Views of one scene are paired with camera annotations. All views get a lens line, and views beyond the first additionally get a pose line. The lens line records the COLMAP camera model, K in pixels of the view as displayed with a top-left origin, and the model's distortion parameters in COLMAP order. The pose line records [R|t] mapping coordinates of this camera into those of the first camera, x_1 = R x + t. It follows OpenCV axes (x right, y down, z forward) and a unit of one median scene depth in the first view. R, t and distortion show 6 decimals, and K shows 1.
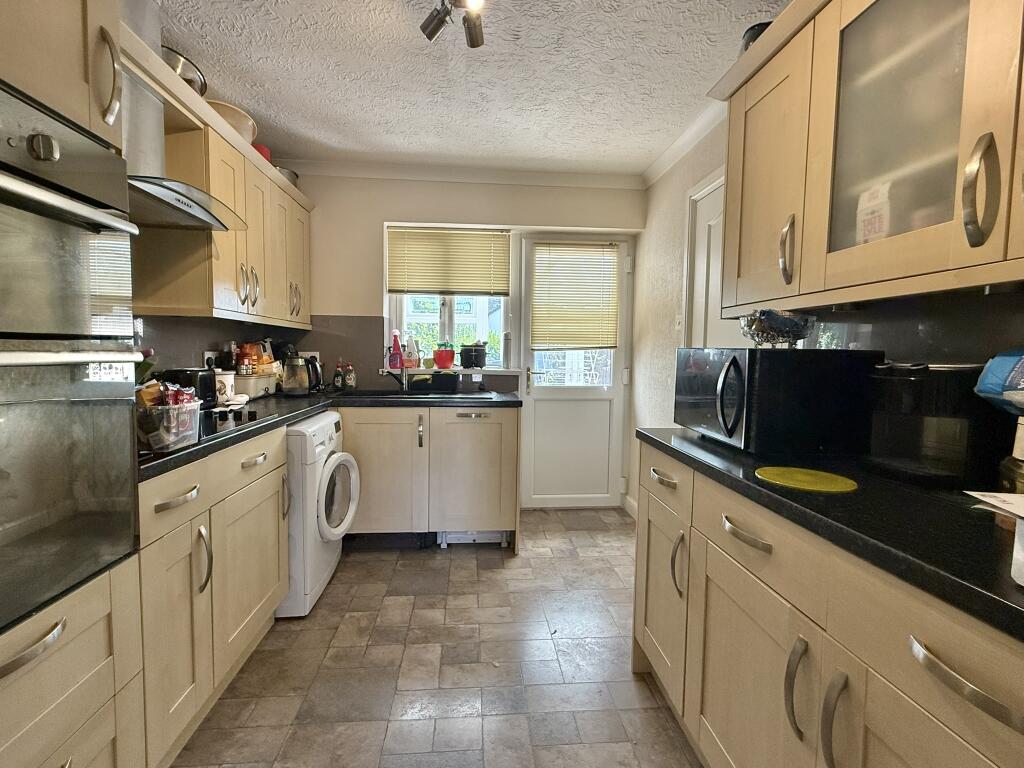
lens RADIAL K [[480.1, 0, 512.0], [0, 480.1, 384.0], [0, 0, 1]] dist [-0.000377, 0.000494]
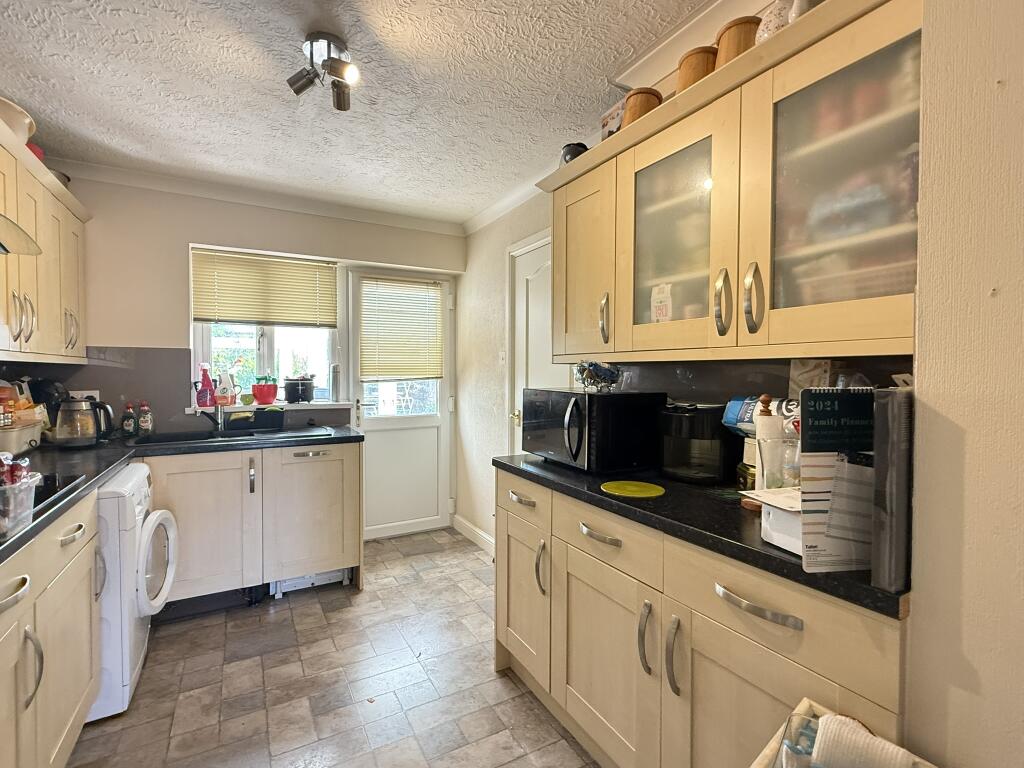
lens RADIAL K [[480.1, 0, 512.0], [0, 480.1, 384.0], [0, 0, 1]] dist [-0.000377, 0.000494]
pose [[0.908886, -0.021458, 0.416492, -0.126521], [0.037034, 0.998883, -0.029354, -0.035329], [-0.415397, 0.042104, 0.908665, -0.061705]]
